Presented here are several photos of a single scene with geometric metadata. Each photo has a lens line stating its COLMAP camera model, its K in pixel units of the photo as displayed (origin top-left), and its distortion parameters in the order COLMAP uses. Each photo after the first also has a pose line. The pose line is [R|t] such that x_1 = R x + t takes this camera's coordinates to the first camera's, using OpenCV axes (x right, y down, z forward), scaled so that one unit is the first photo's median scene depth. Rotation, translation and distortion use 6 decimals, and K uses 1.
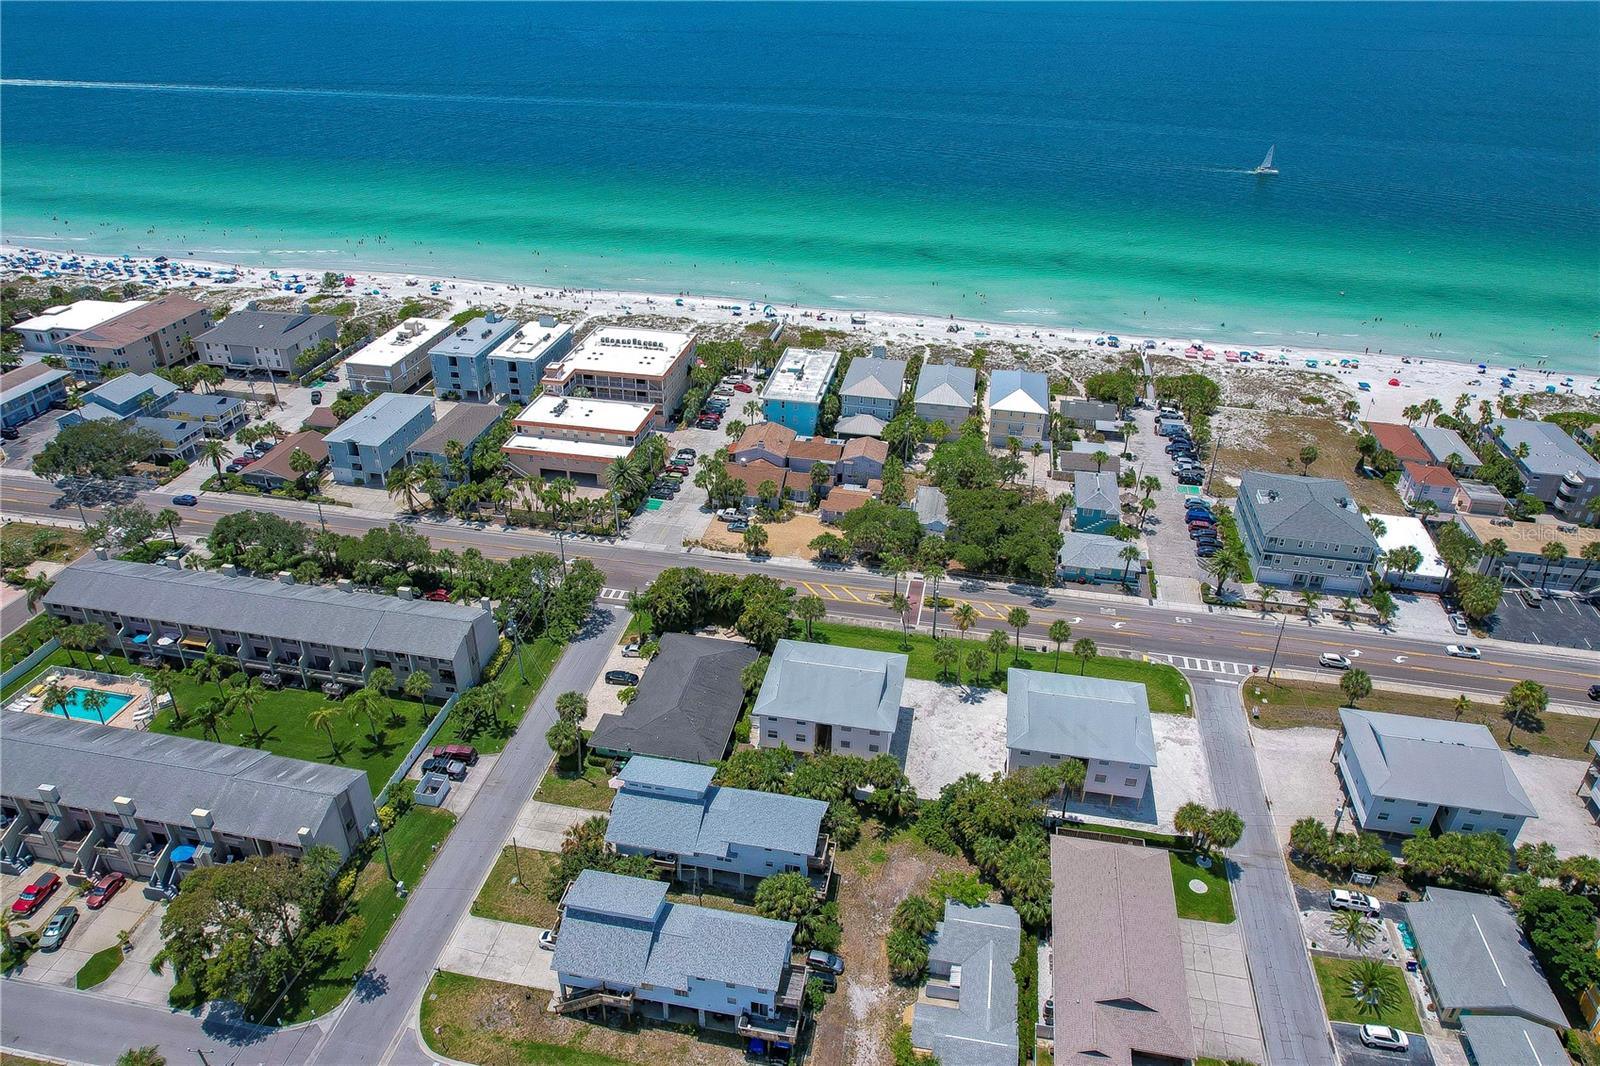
lens RADIAL K [[1081.5, 0, 785.0], [0, 1081.5, 534.9], [0, 0, 1]] dist [-0.071989, 0.059634]
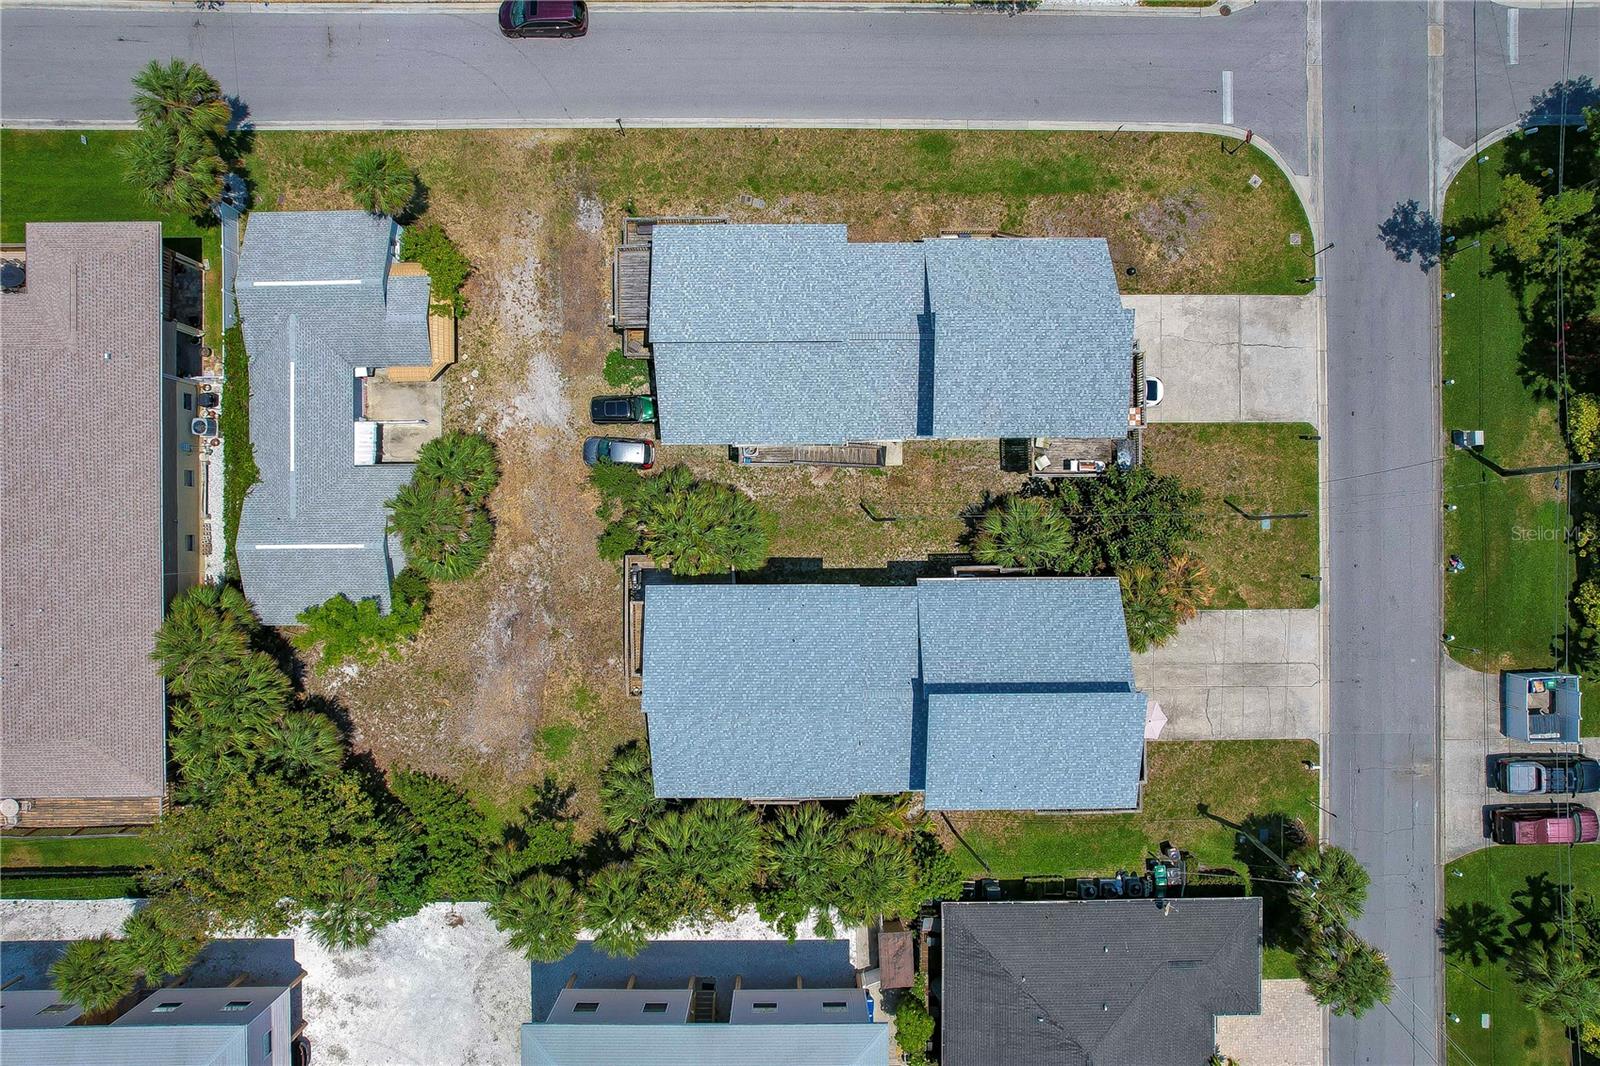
lens RADIAL K [[1081.5, 0, 802.2], [0, 1081.5, 525.7], [0, 0, 1]] dist [-0.071989, 0.059634]
pose [[-0.979570, 0.200496, -0.015643, -0.030431], [-0.114324, -0.491184, 0.863521, -0.075839], [0.165449, 0.847667, 0.504070, 0.650793]]
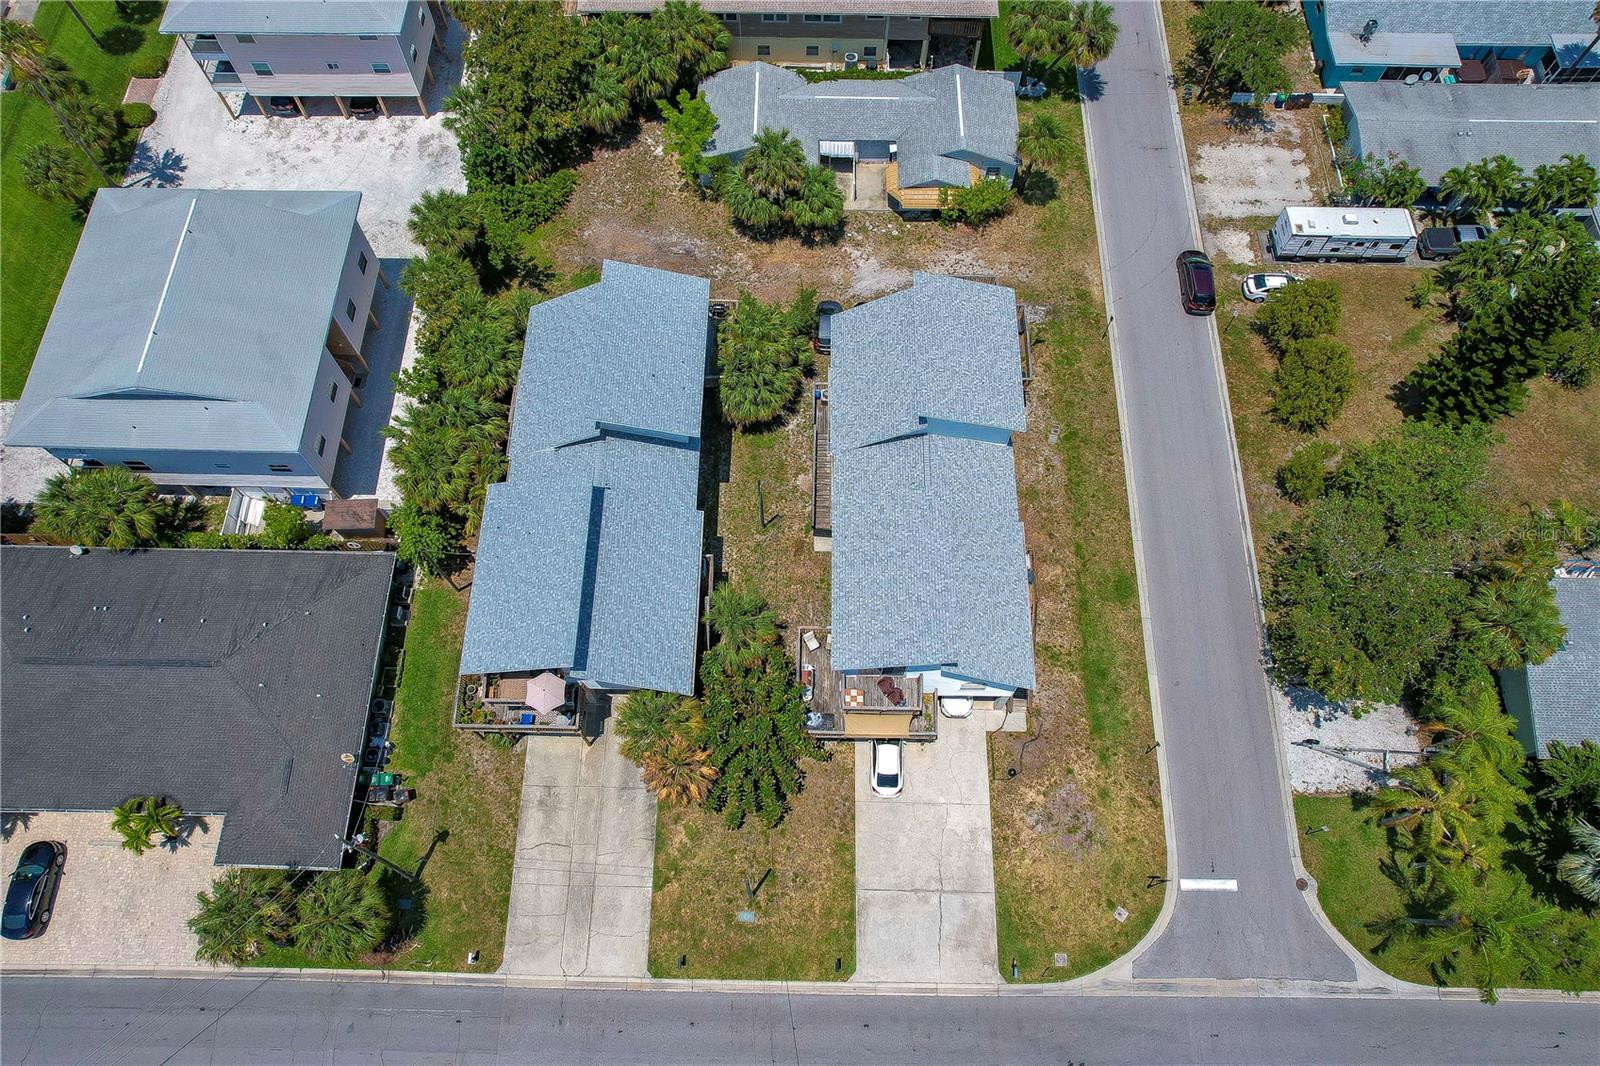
lens RADIAL K [[1081.5, 0, 808.2], [0, 1081.5, 546.1], [0, 0, 1]] dist [-0.071989, 0.059634]
pose [[-0.182829, -0.901223, 0.392899, -0.268622], [0.489782, 0.263022, 0.831224, -0.076445], [-0.852460, 0.344407, 0.393315, 0.677933]]
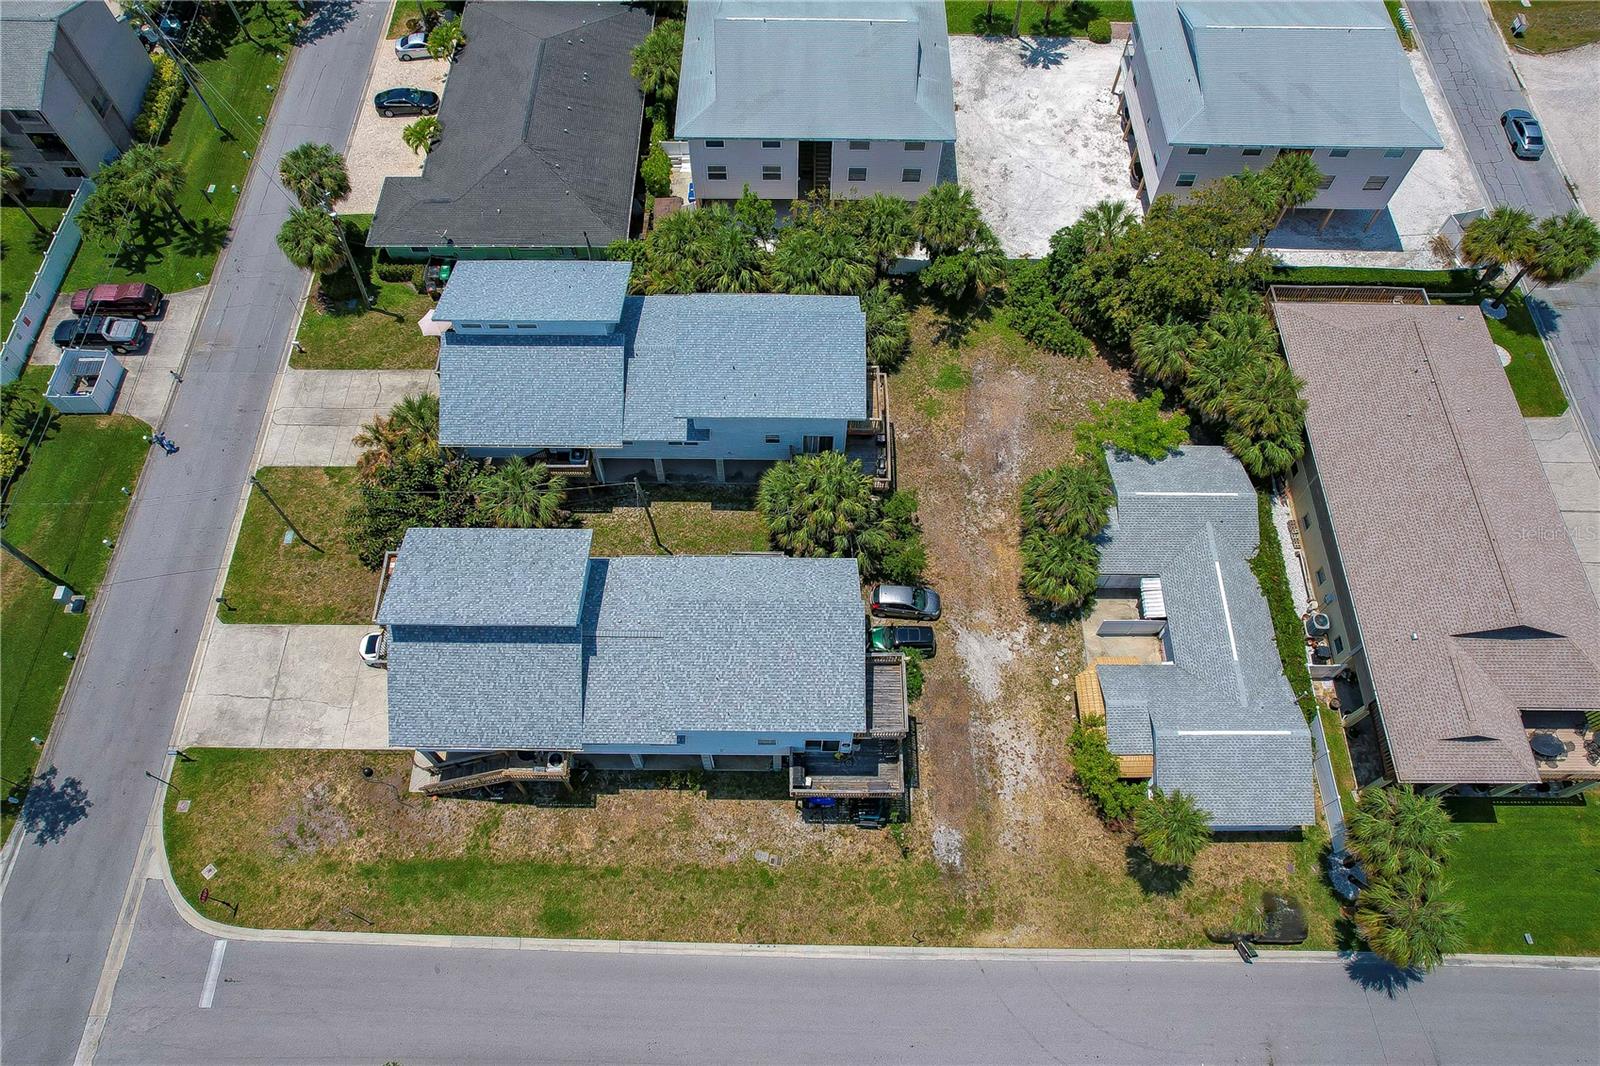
lens RADIAL K [[1081.5, 0, 790.1], [0, 1081.5, 534.8], [0, 0, 1]] dist [-0.071989, 0.059634]
pose [[0.982737, -0.165105, 0.083481, -0.050344], [0.098381, 0.848495, 0.519978, 0.067633], [-0.156684, -0.502789, 0.850090, 0.471550]]
